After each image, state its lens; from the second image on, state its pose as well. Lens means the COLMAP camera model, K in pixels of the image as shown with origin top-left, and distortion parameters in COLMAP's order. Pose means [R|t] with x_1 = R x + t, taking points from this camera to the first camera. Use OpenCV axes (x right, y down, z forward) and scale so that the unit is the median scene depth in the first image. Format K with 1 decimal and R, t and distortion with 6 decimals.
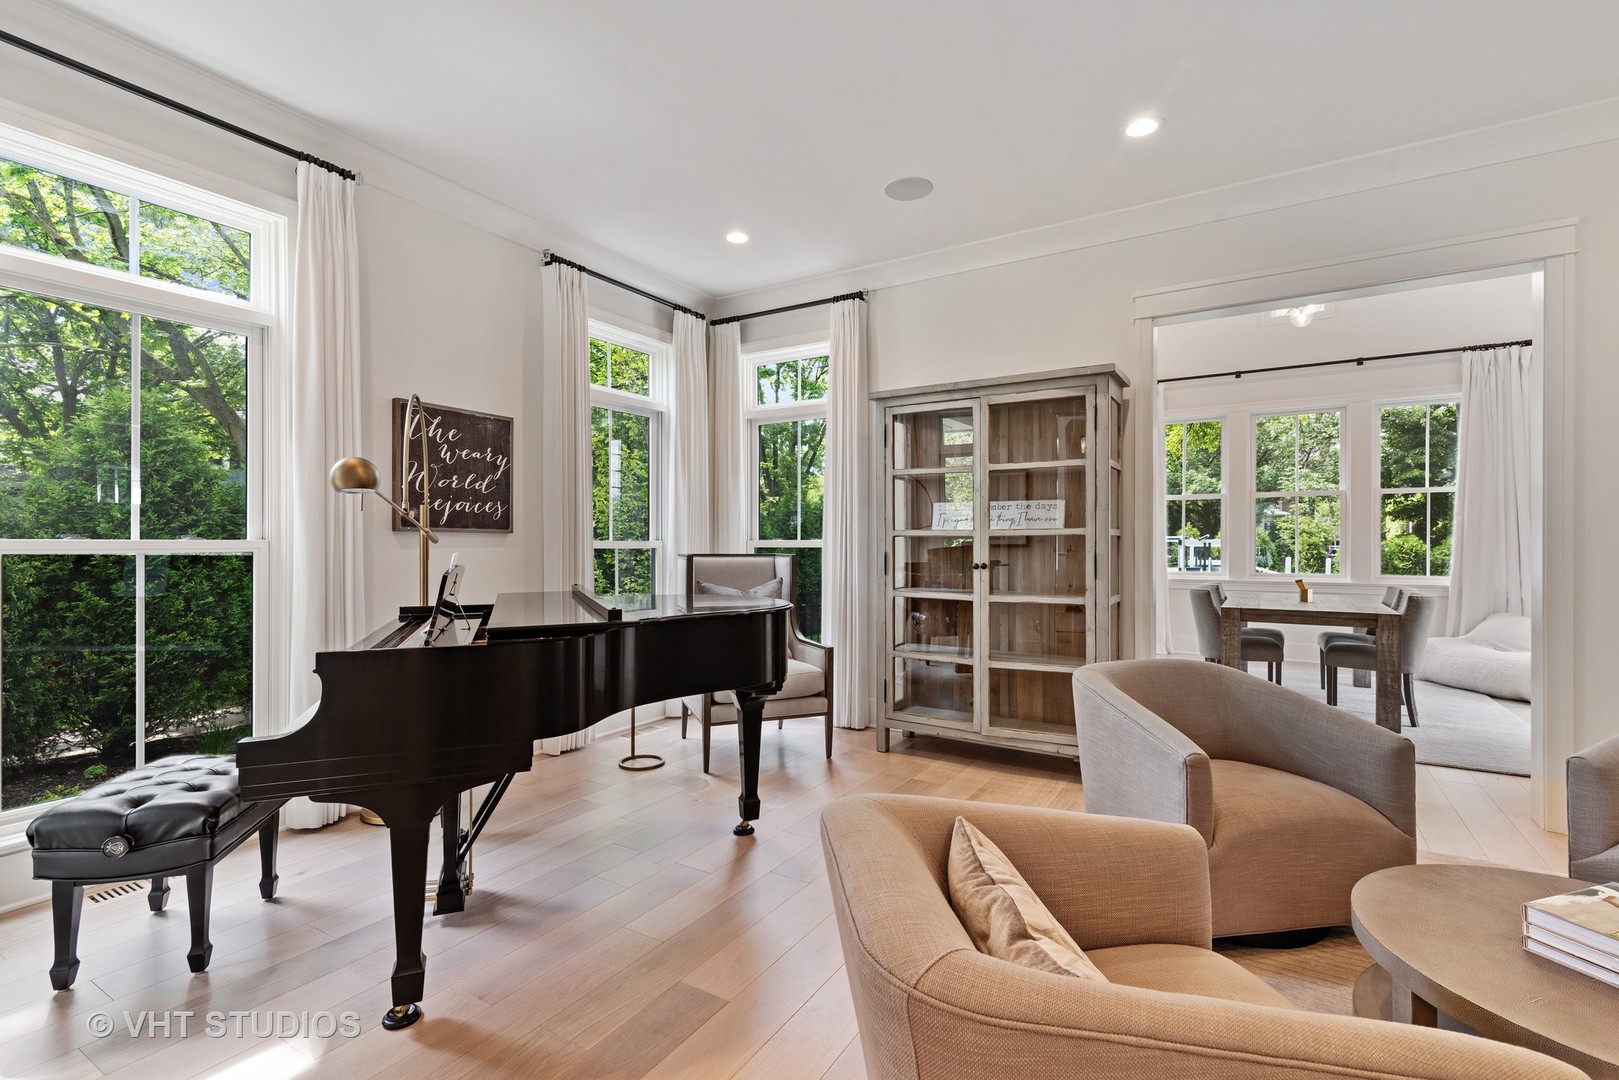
lens RADIAL K [[751.3, 0, 816.9], [0, 751.3, 543.2], [0, 0, 1]] dist [0.016768, -0.000761]
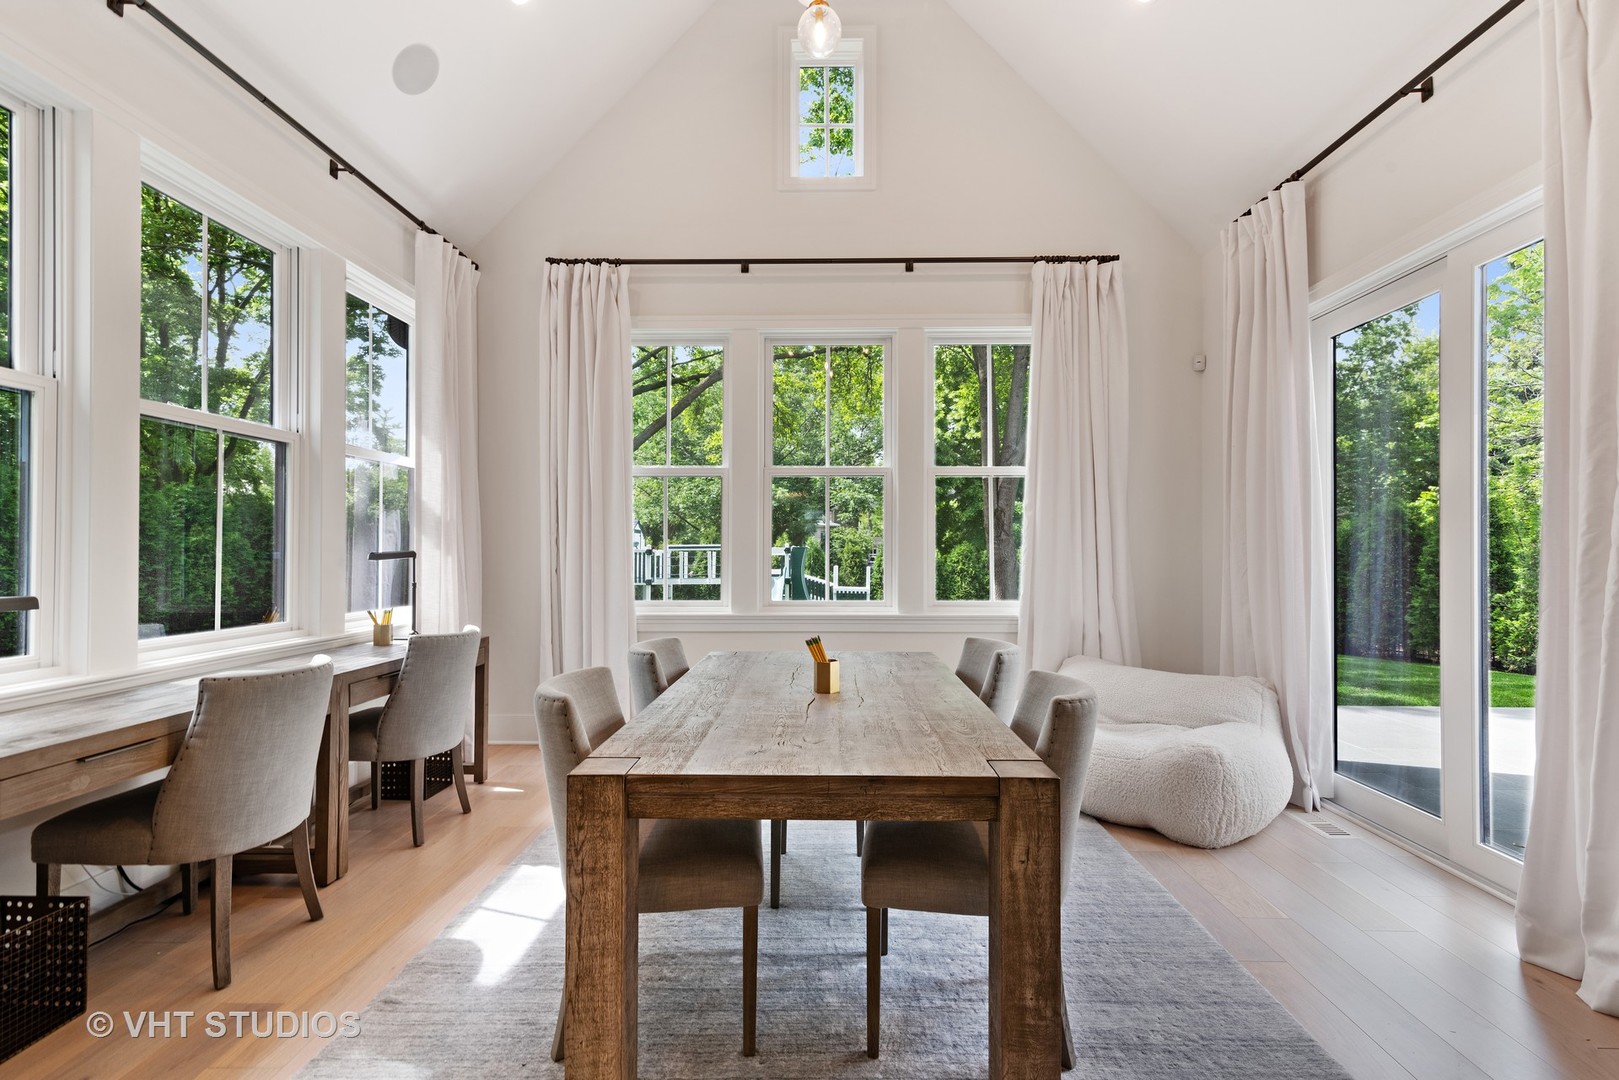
lens RADIAL K [[751.3, 0, 808.8], [0, 751.3, 546.1], [0, 0, 1]] dist [0.016768, -0.000761]
pose [[0.870112, 0.002362, 0.492848, 0.348428], [0.001546, 0.999971, -0.007523, -0.000152], [-0.492851, 0.007308, 0.870083, 0.516986]]
